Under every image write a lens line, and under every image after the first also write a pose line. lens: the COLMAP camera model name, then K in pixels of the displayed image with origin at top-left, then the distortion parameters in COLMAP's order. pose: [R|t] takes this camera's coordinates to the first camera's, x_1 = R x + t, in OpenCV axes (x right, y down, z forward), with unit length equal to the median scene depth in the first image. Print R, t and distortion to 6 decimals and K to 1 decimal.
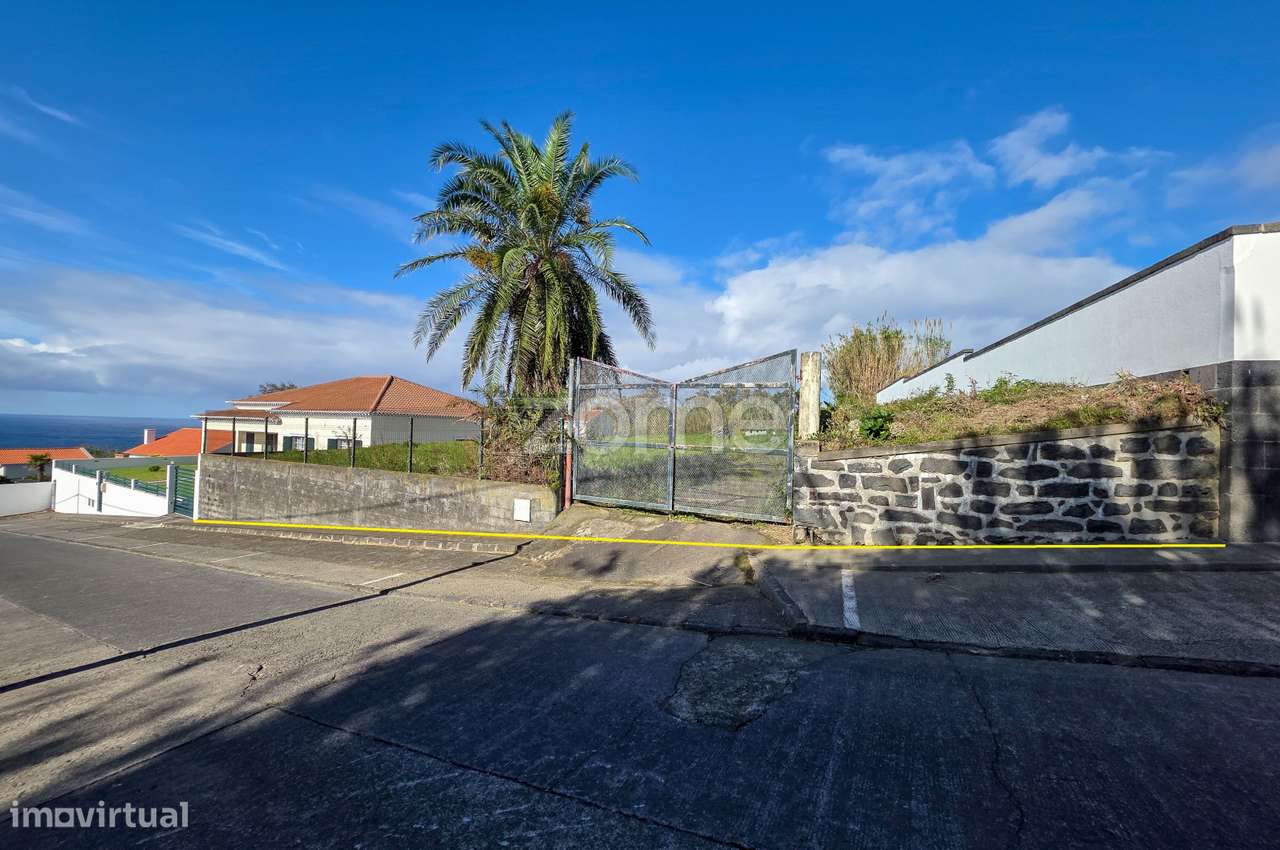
lens RADIAL K [[534.0, 0, 640.0], [0, 534.0, 425.0], [0, 0, 1]] dist [-0.010803, 0.000194]
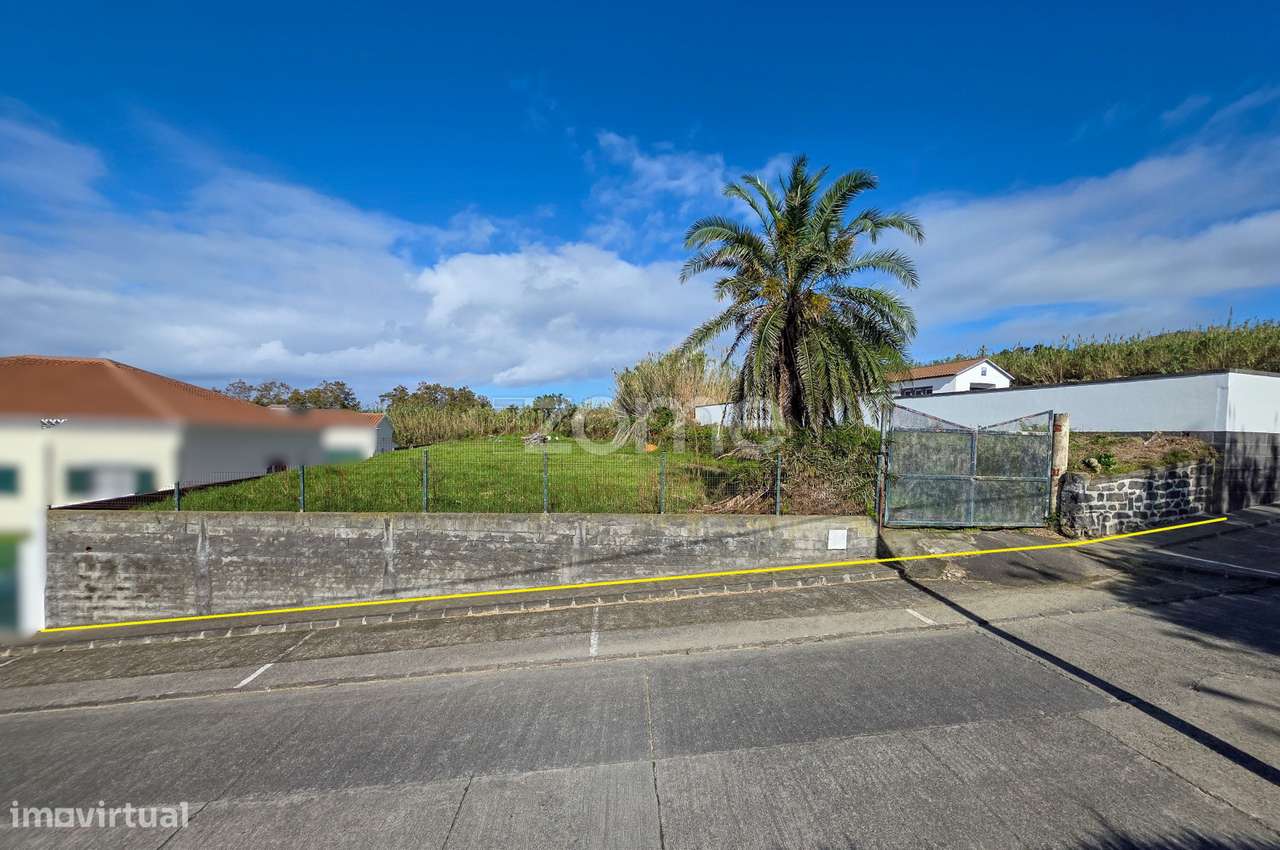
lens RADIAL K [[580.0, 0, 681.0], [0, 580.0, 453.0], [0, 0, 1]] dist [-0.003112, -0.000242]
pose [[0.800555, -0.022075, 0.598852, -1.772232], [-0.009531, 0.998726, 0.049556, -0.109529], [-0.599183, -0.045379, 0.799325, 0.375108]]
